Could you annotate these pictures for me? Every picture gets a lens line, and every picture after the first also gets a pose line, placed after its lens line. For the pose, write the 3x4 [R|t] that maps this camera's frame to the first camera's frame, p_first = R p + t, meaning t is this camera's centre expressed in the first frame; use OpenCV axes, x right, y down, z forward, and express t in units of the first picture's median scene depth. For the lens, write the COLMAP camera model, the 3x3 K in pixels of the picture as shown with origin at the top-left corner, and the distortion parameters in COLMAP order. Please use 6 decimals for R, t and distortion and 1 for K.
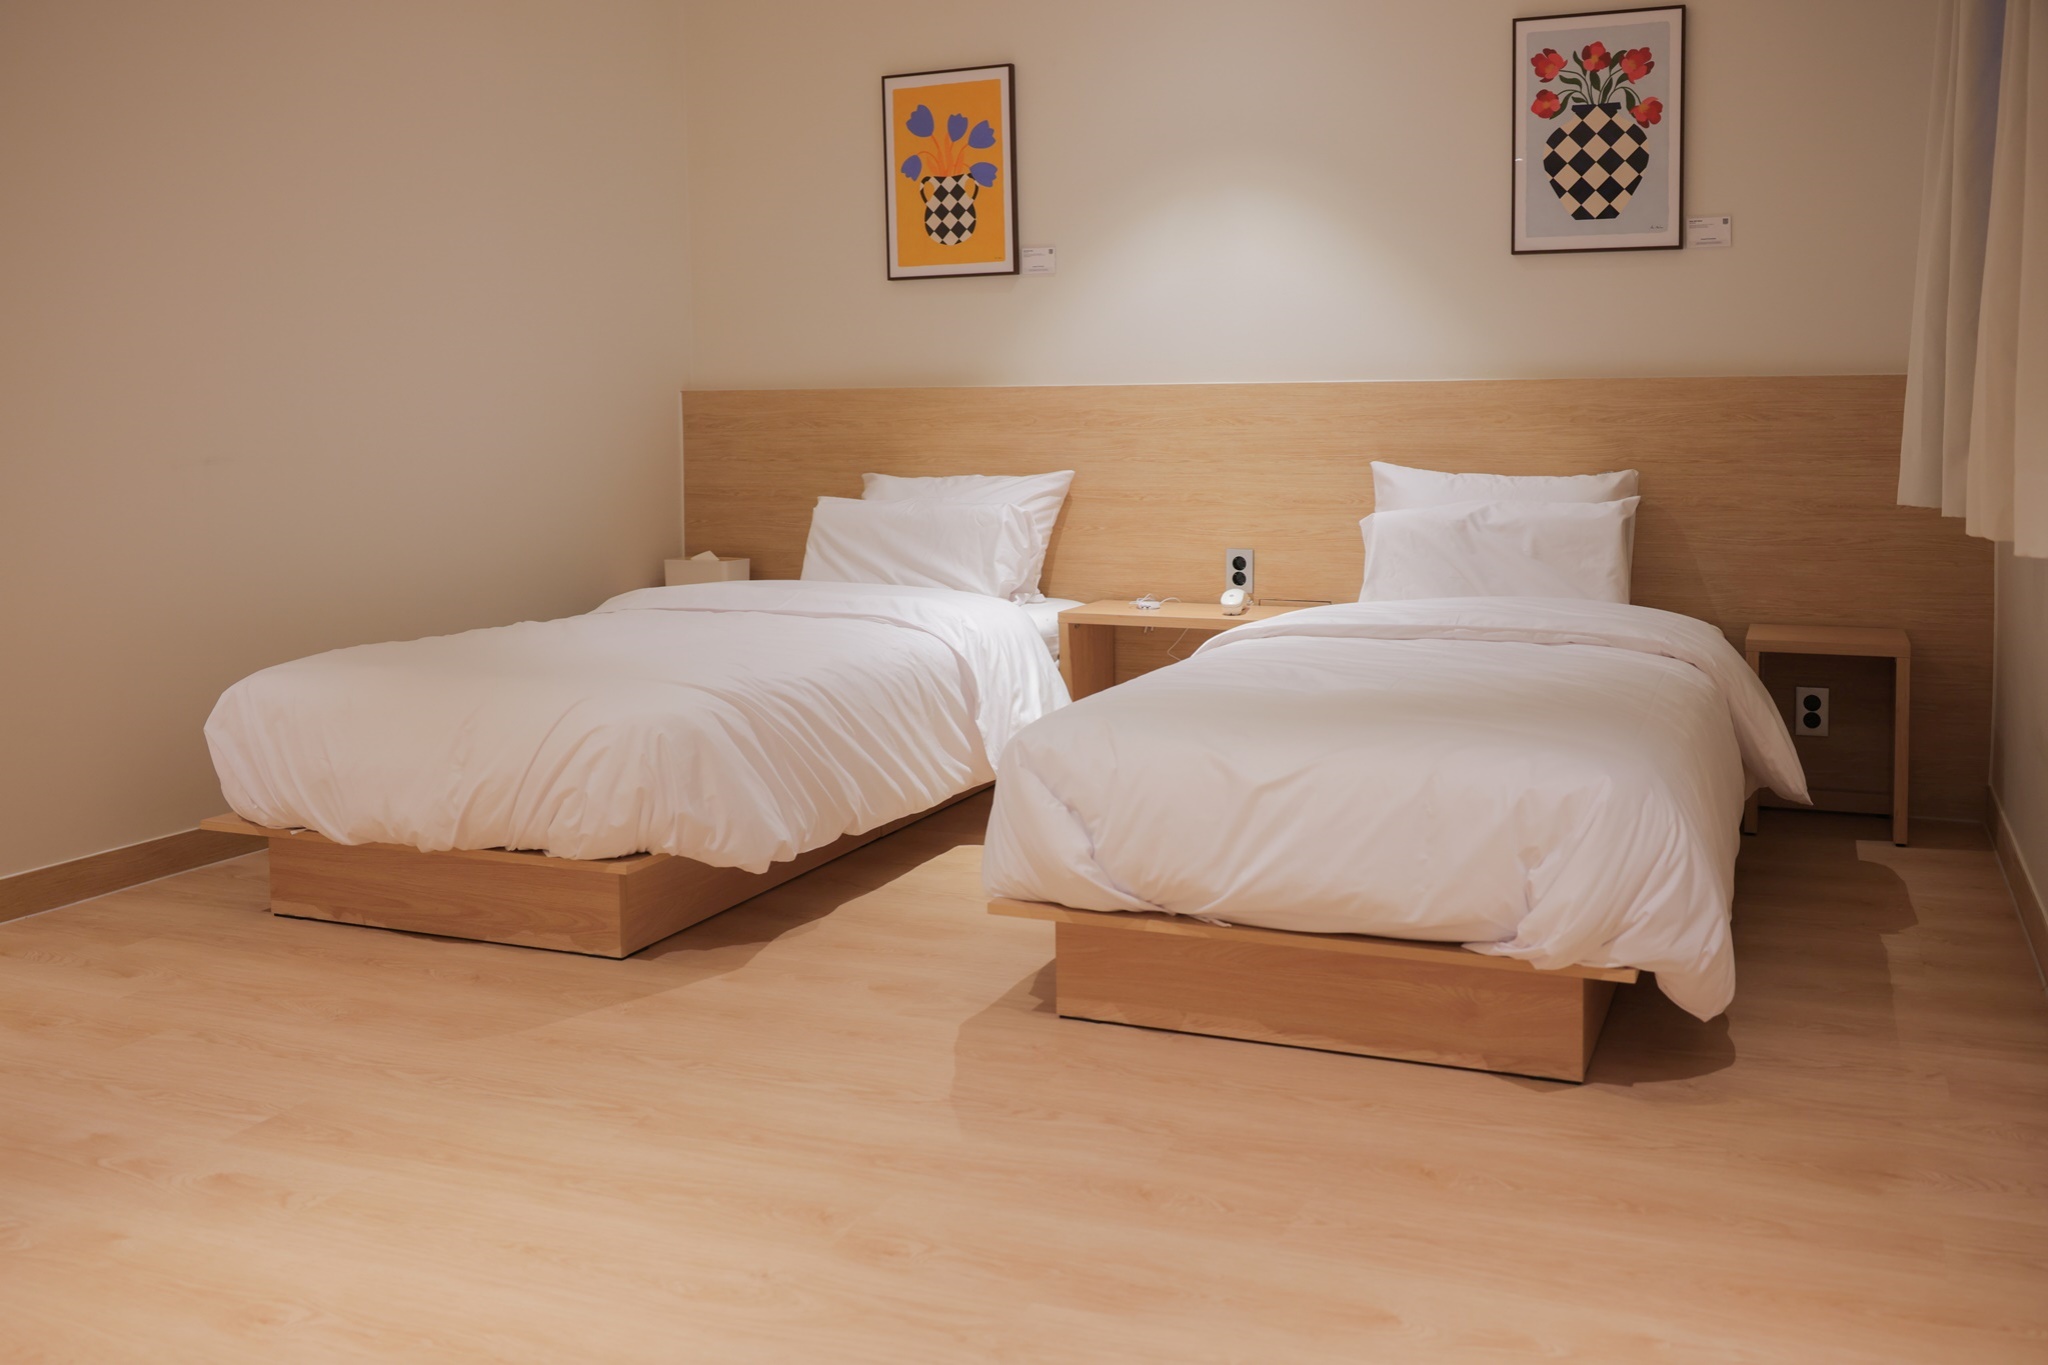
lens RADIAL K [[2055.8, 0, 1028.1], [0, 2055.8, 552.2], [0, 0, 1]] dist [0.000135, -0.001380]
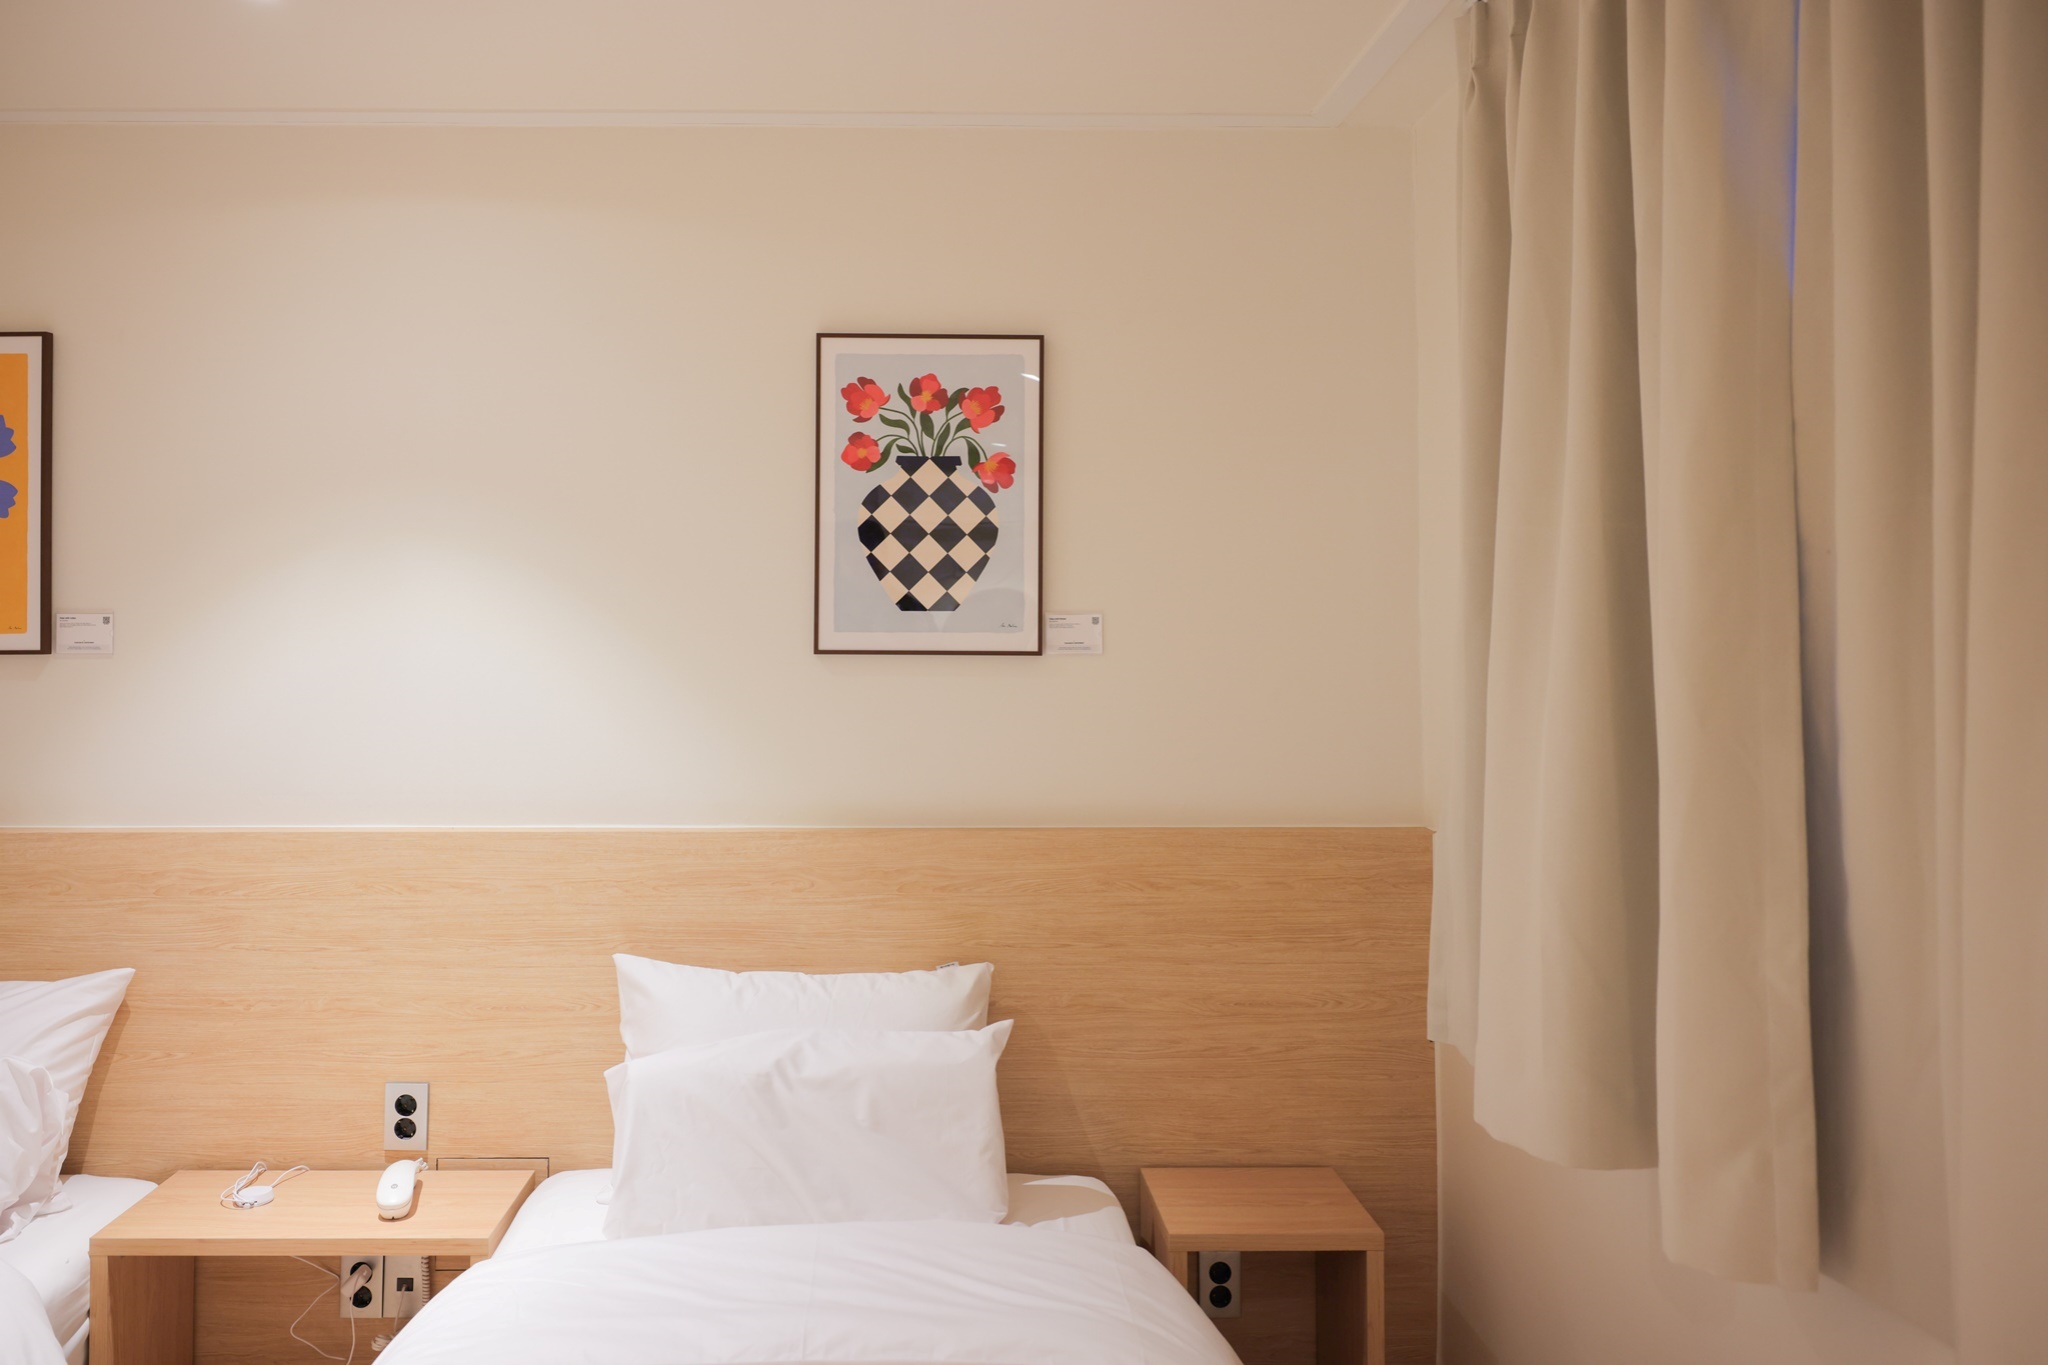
lens RADIAL K [[1773.4, 0, 1027.8], [0, 1773.4, 521.2], [0, 0, 1]] dist [0.001667, -0.007035]
pose [[0.899635, 0.027486, 0.435778, 0.031703], [0.021524, 0.994012, -0.107130, -0.125839], [-0.436113, 0.105758, 0.893656, 0.418039]]
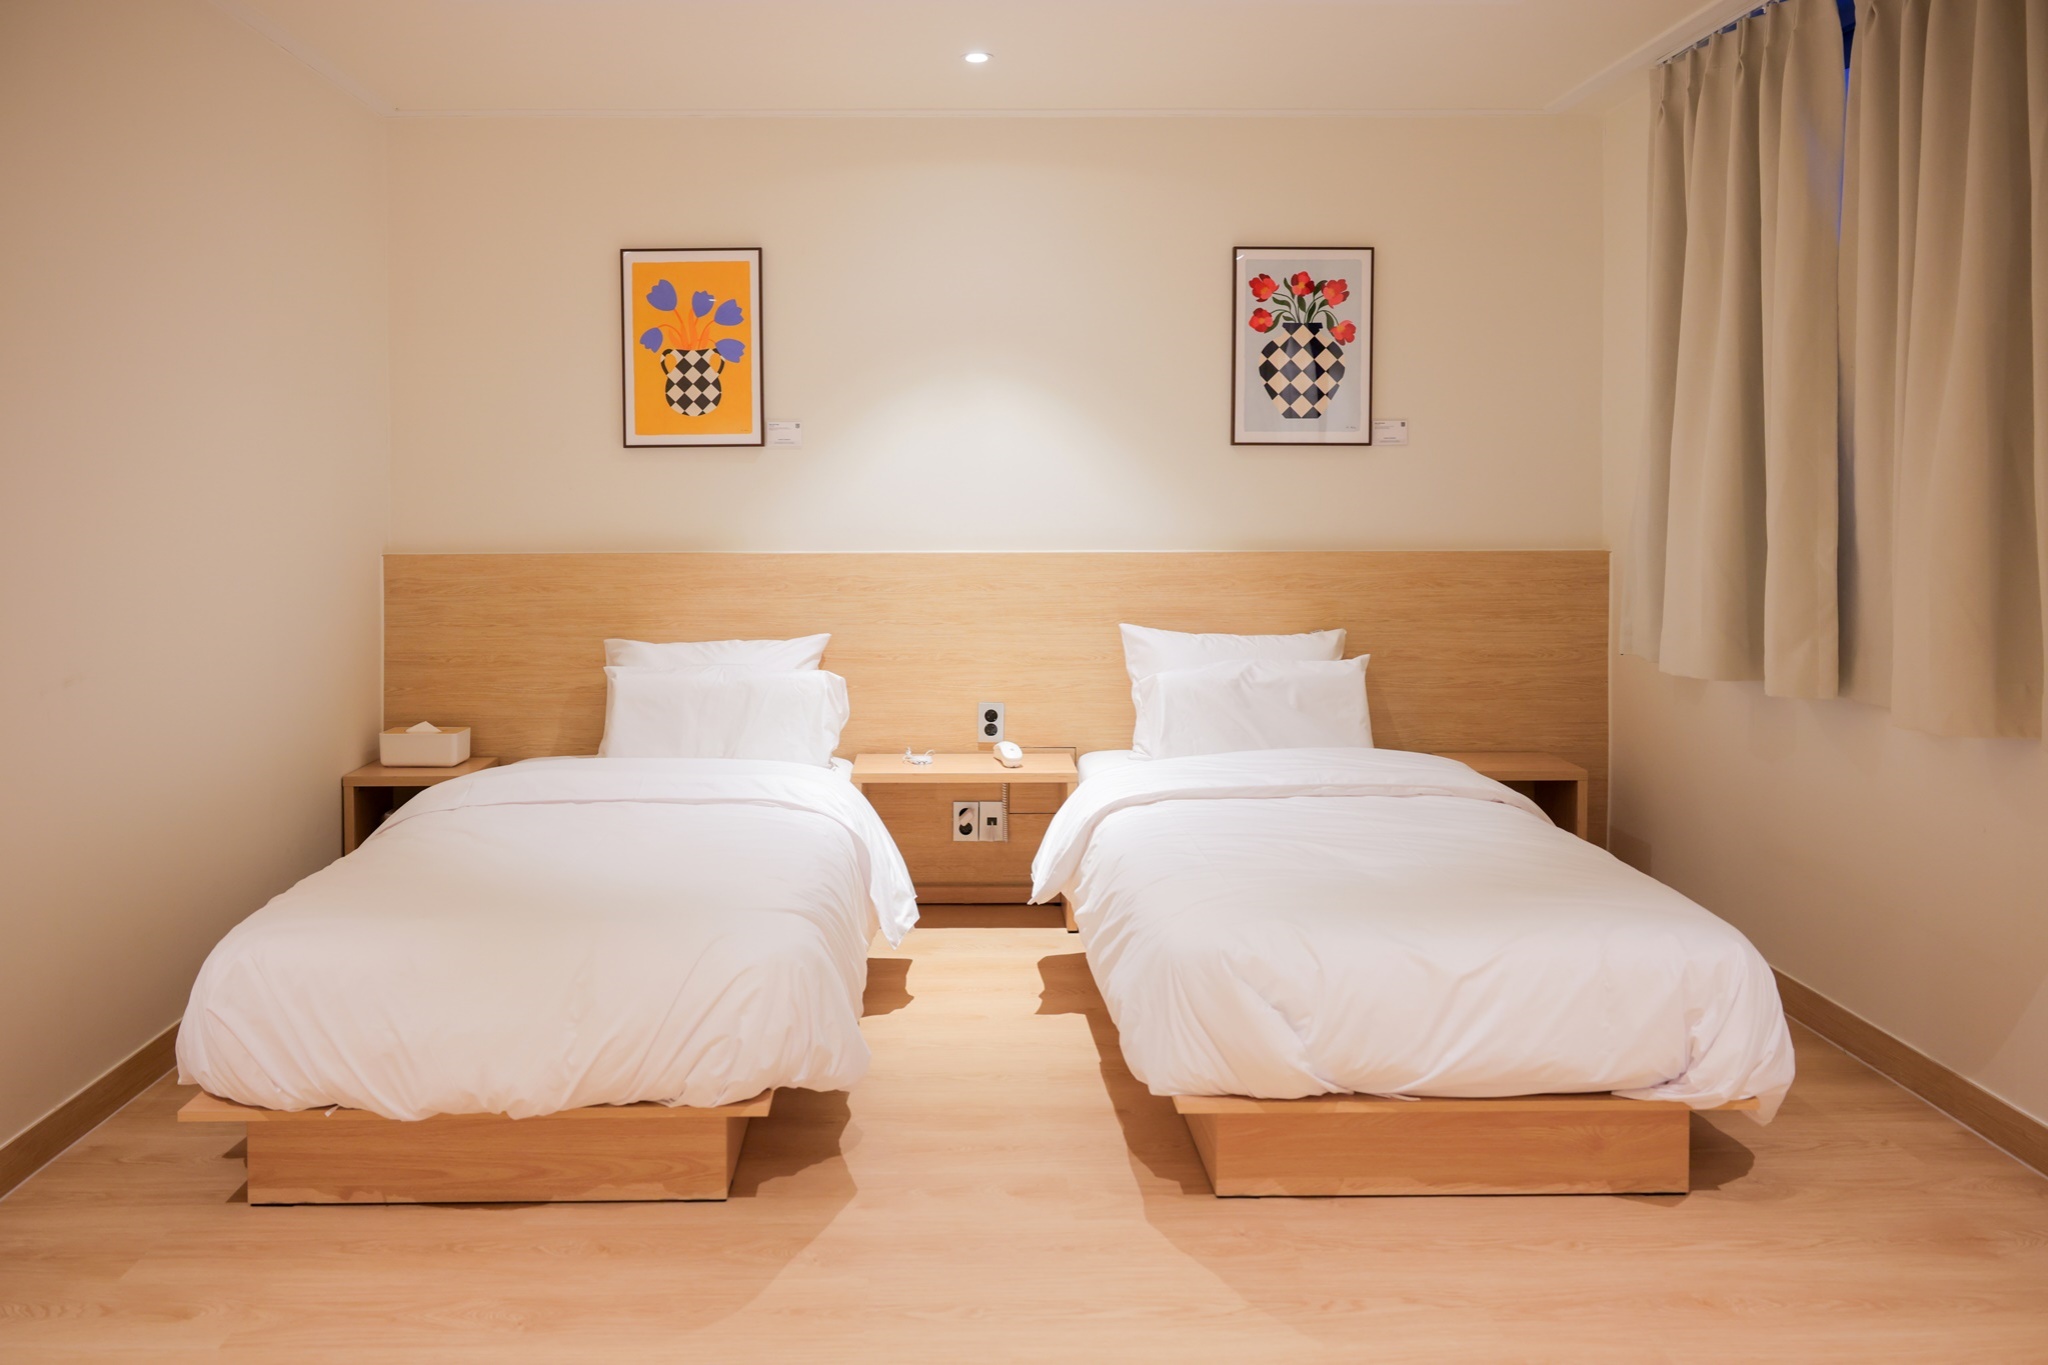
lens RADIAL K [[1872.1, 0, 1023.5], [0, 1872.1, 533.8], [0, 0, 1]] dist [0.005424, 0.002612]
pose [[0.899080, -0.009097, 0.437691, -0.347052], [0.025004, 0.999219, -0.030594, -0.066137], [-0.437071, 0.038451, 0.898605, 0.096909]]
